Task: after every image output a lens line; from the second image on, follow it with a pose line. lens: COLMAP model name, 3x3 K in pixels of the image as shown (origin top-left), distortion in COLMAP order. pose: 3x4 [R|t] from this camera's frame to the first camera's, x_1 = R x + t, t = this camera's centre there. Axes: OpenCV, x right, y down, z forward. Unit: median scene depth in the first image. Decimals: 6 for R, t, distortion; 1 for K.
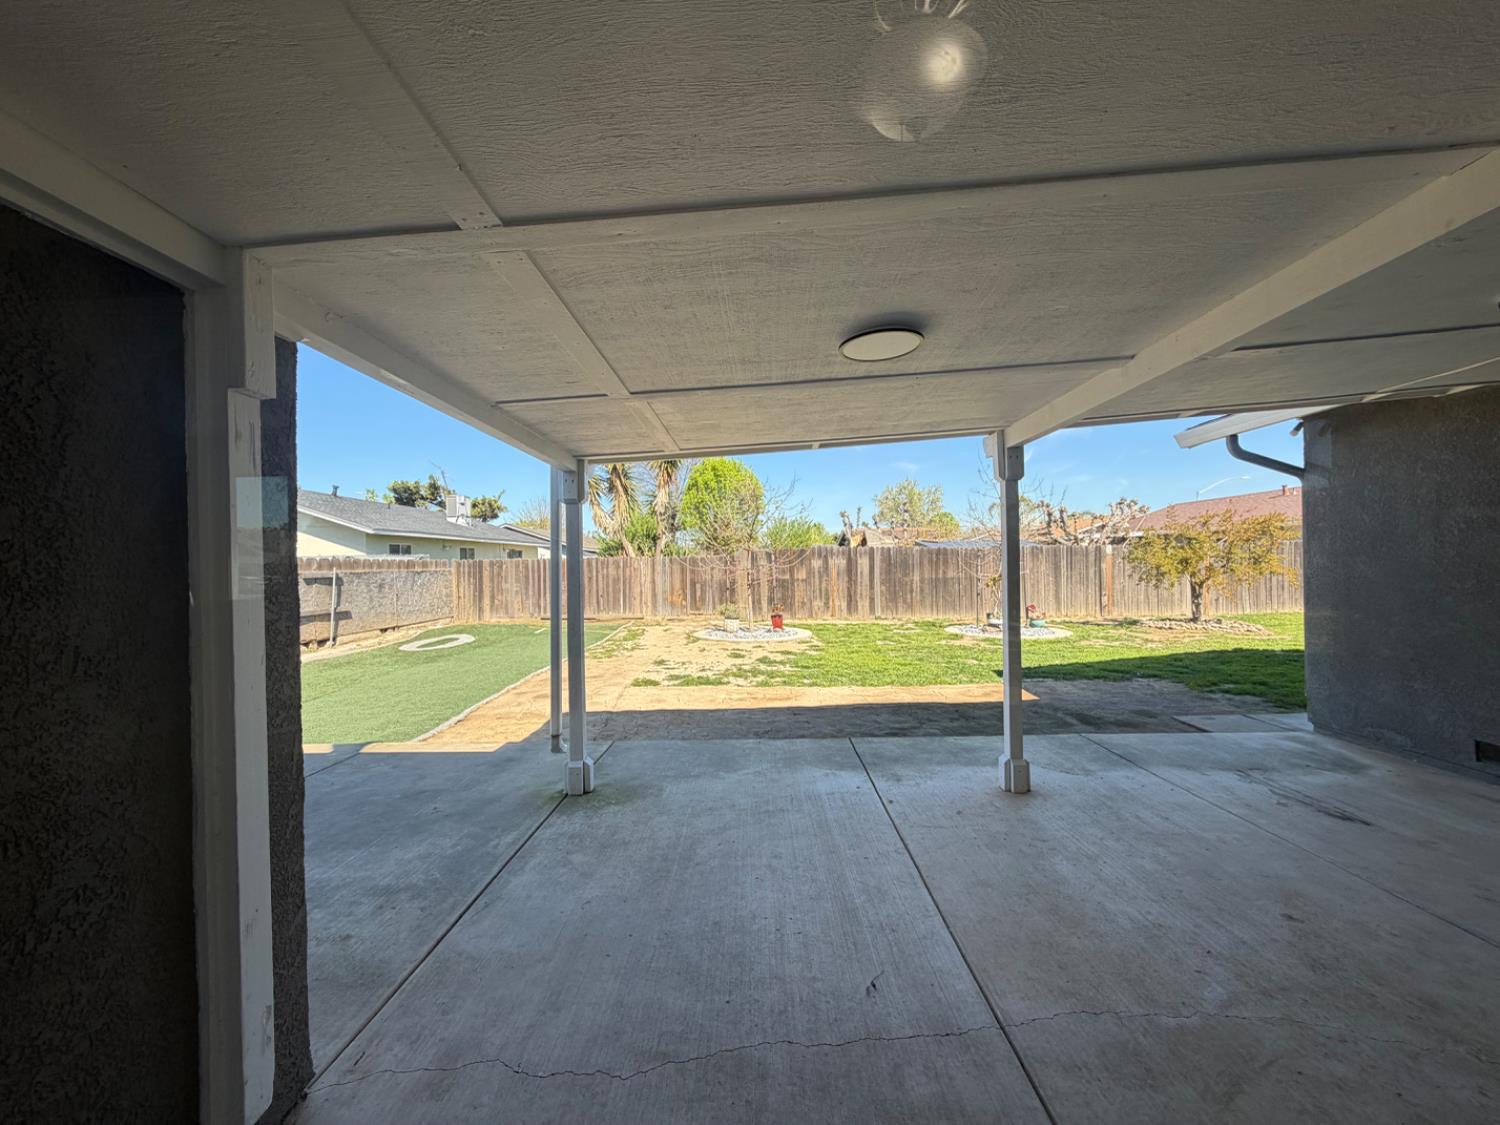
lens RADIAL K [[600.9, 0, 747.4], [0, 600.9, 565.5], [0, 0, 1]] dist [-0.000149, -0.000122]
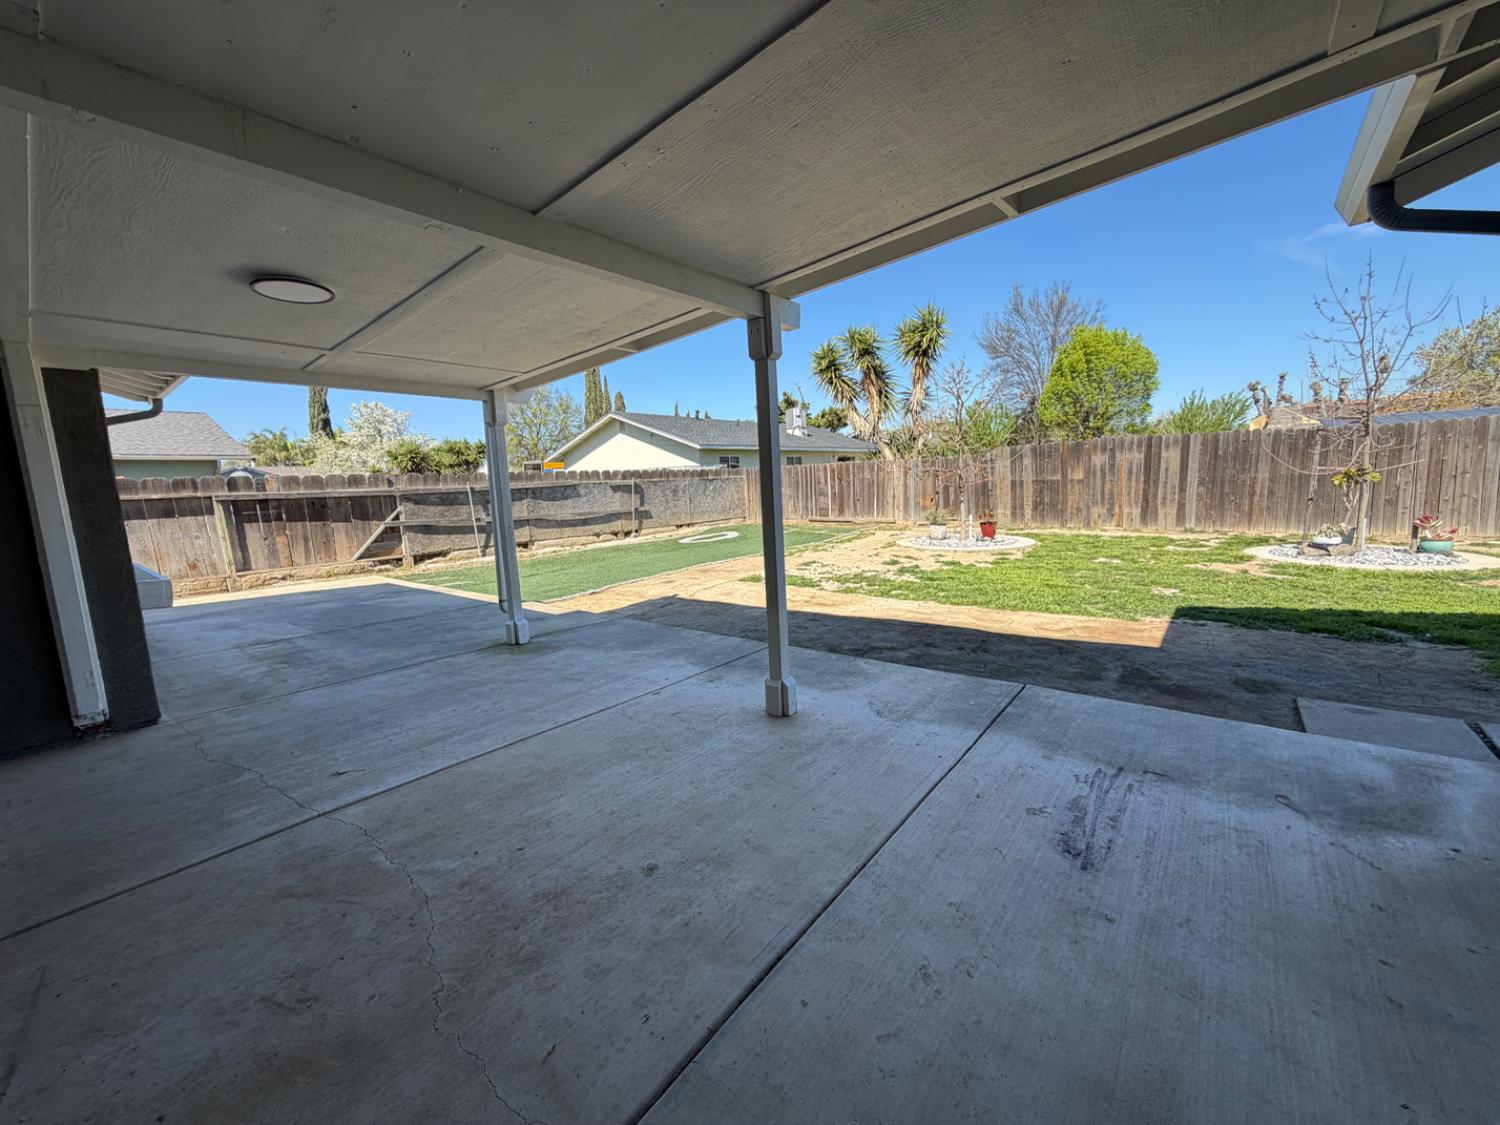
lens RADIAL K [[600.9, 0, 747.4], [0, 600.9, 565.5], [0, 0, 1]] dist [-0.000149, -0.000122]
pose [[0.785884, 0.070117, -0.614386, 0.603202], [0.027555, 0.988593, 0.148070, 0.011478], [0.617760, -0.133295, 0.774987, 0.188034]]
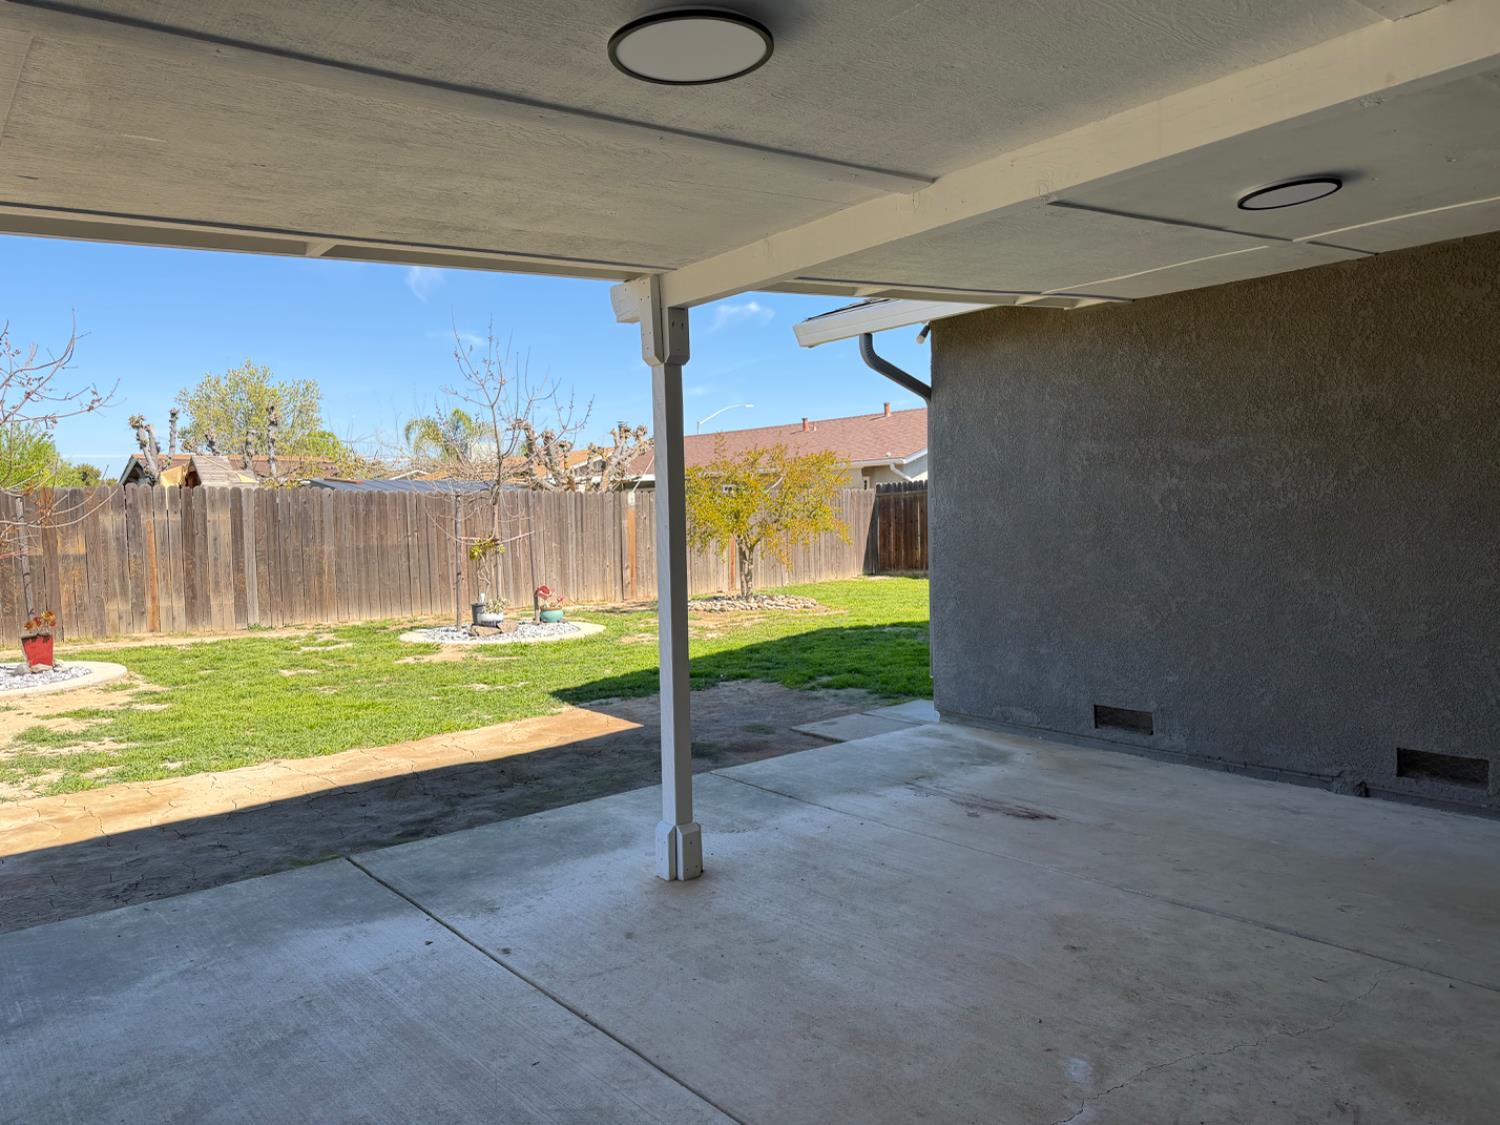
lens RADIAL K [[1043.1, 0, 753.4], [0, 1043.1, 577.9], [0, 0, 1]] dist [0.112548, -0.160764]
pose [[0.757548, -0.041581, 0.651454, -0.116049], [0.011954, 0.998685, 0.049845, 0.011999], [-0.652670, -0.029972, 0.757049, 0.096182]]
